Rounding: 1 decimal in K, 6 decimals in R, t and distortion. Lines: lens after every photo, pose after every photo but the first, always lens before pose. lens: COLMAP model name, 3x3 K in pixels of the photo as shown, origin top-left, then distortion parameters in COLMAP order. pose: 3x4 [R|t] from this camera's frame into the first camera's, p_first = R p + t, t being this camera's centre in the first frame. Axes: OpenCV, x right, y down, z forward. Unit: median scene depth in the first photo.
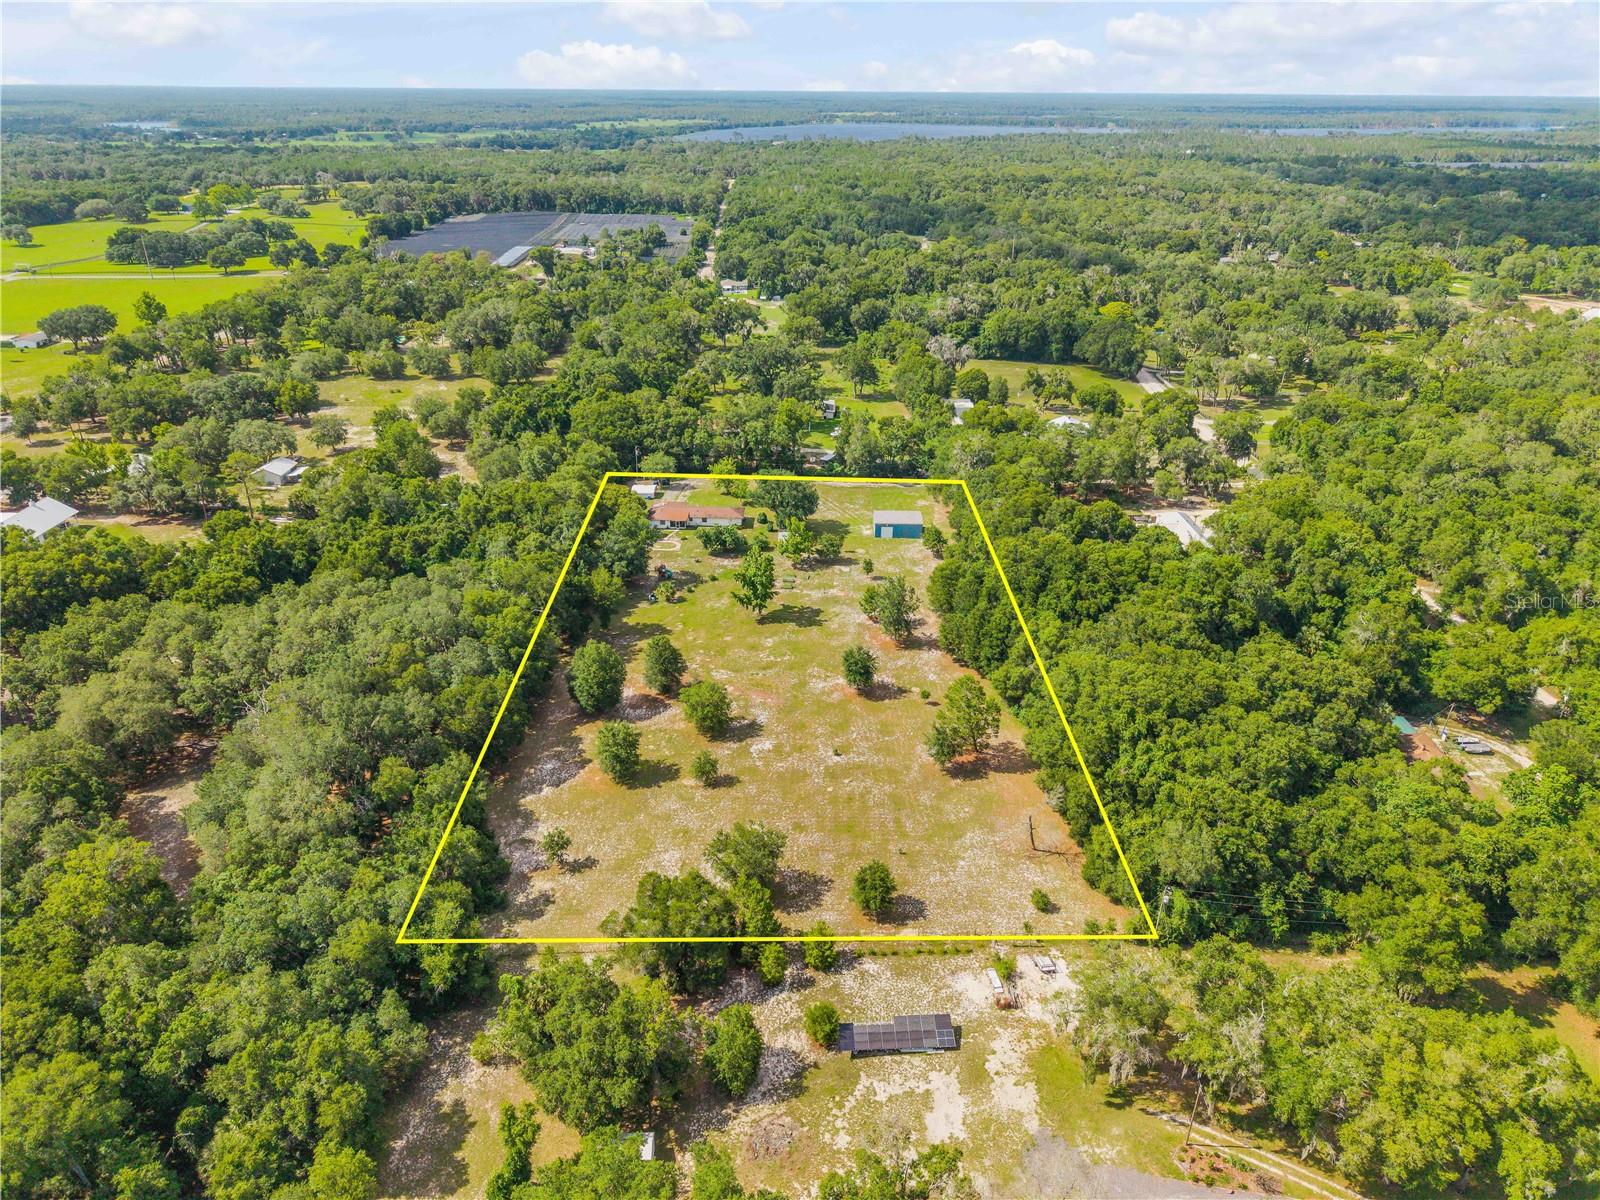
lens RADIAL K [[1078.6, 0, 800.0], [0, 1078.6, 600.0], [0, 0, 1]] dist [0.011044, -0.006402]
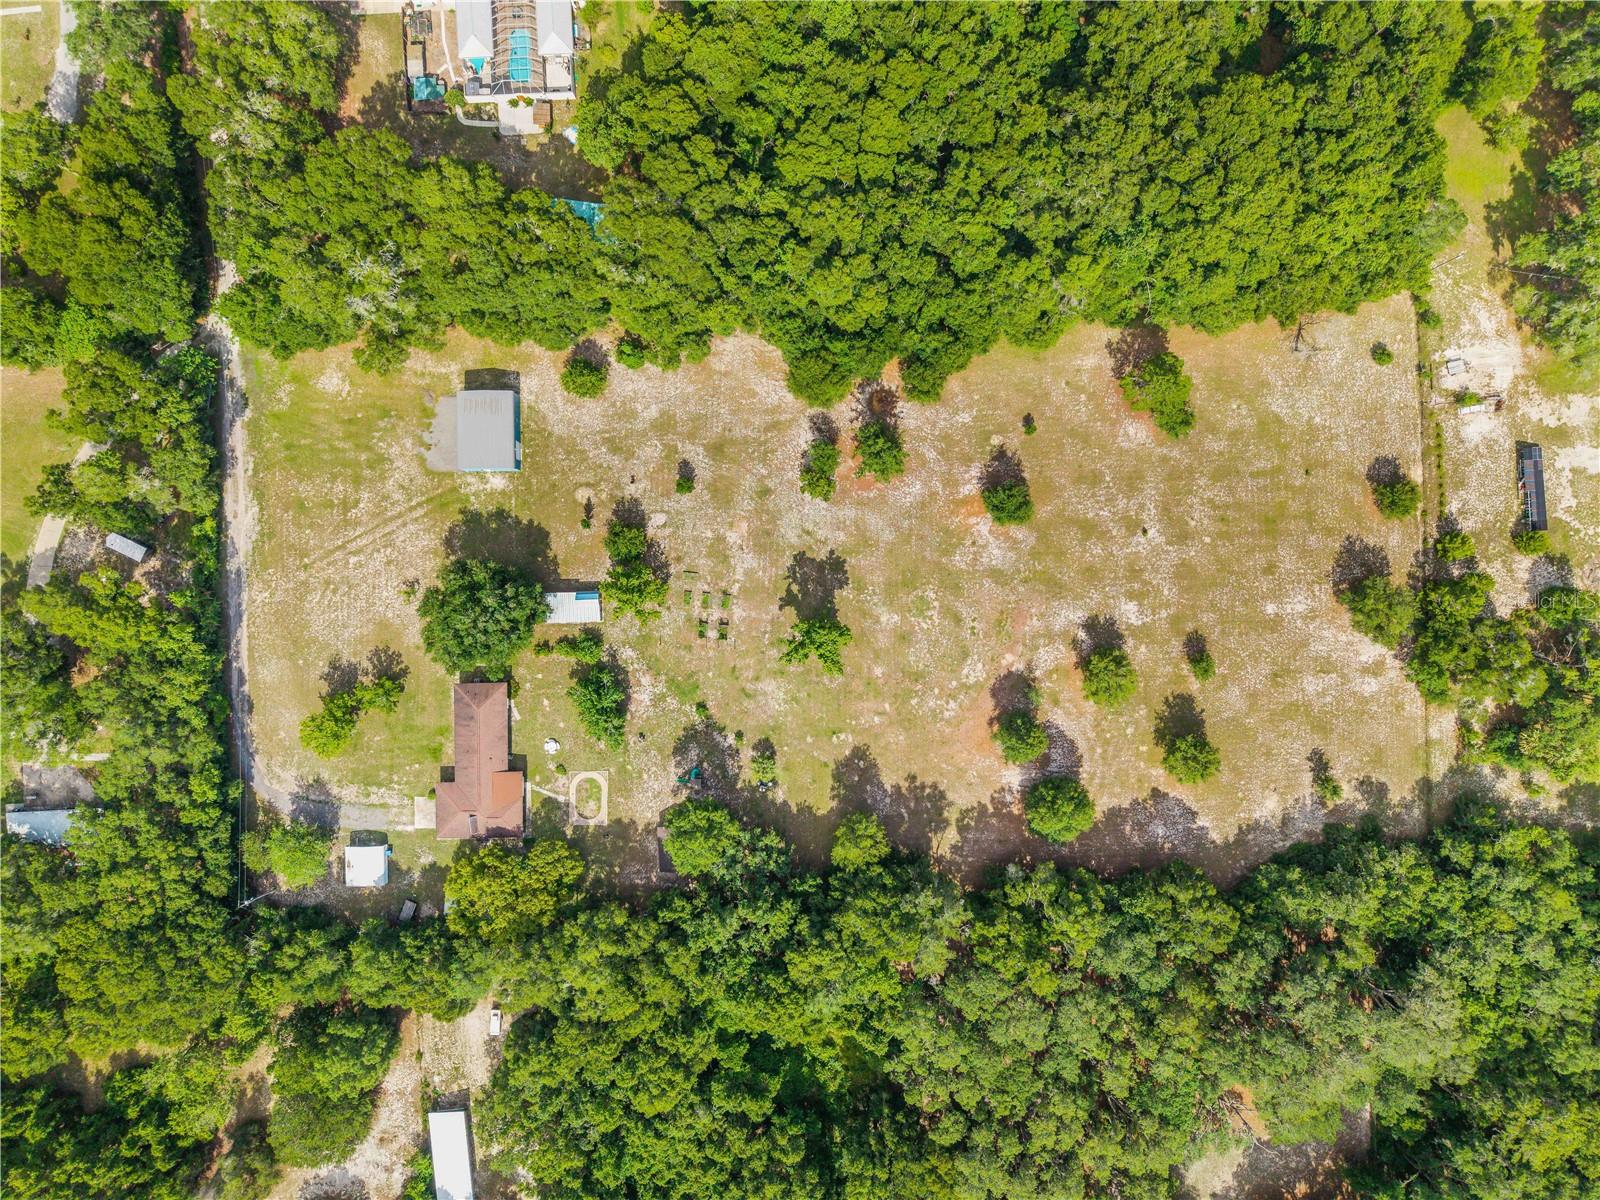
lens RADIAL K [[1078.6, 0, 800.0], [0, 1078.6, 600.0], [0, 0, 1]] dist [0.011044, -0.006402]
pose [[-0.030262, -0.999454, -0.013230, -0.002640], [0.413668, -0.024572, 0.910096, -0.675867], [-0.909925, 0.022069, 0.414186, 0.703637]]
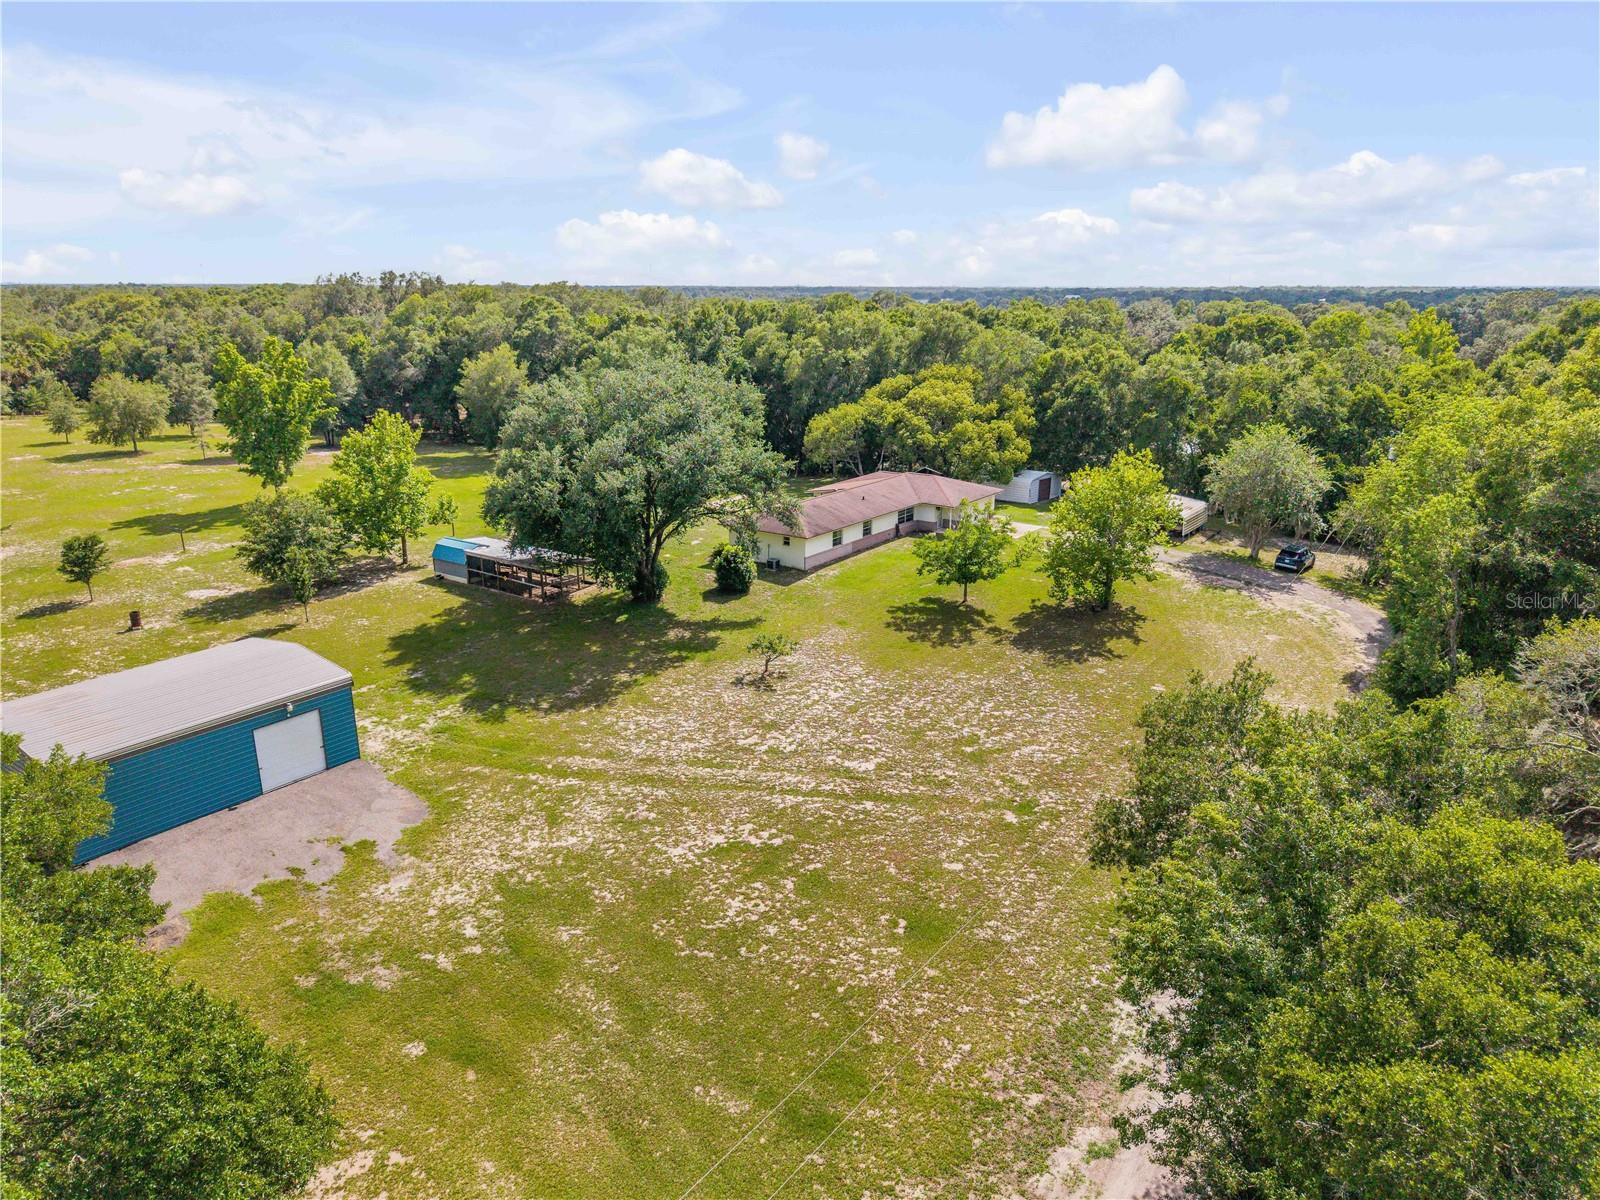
lens RADIAL K [[1078.6, 0, 800.0], [0, 1078.6, 600.0], [0, 0, 1]] dist [0.011044, -0.006402]
pose [[-0.578701, 0.219470, -0.785454, 0.196326], [-0.345063, 0.806760, 0.479656, -0.243632], [0.738943, 0.548608, -0.391142, 1.358823]]
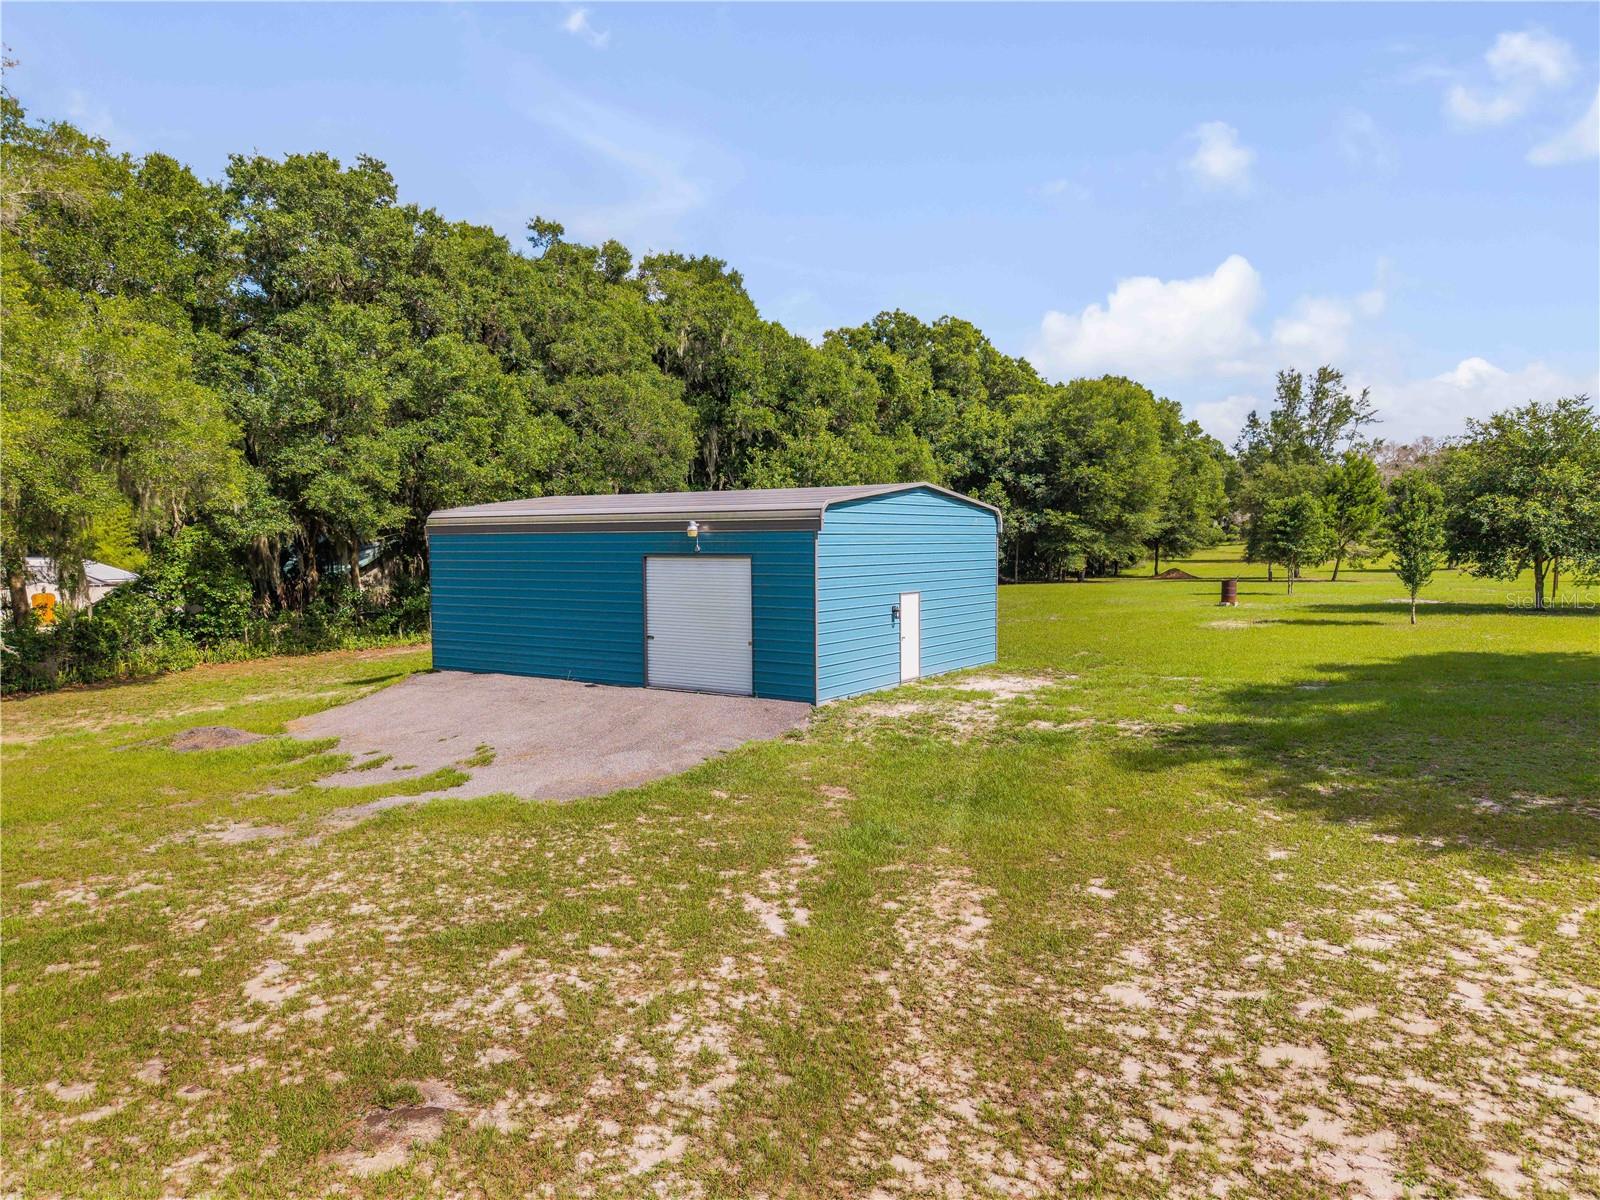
lens RADIAL K [[1078.6, 0, 800.0], [0, 1078.6, 600.0], [0, 0, 1]] dist [0.011044, -0.006402]
pose [[-0.828207, -0.028331, 0.559706, 0.035179], [0.245418, 0.879532, 0.407669, -0.132089], [-0.503829, 0.474996, -0.721481, 1.291853]]
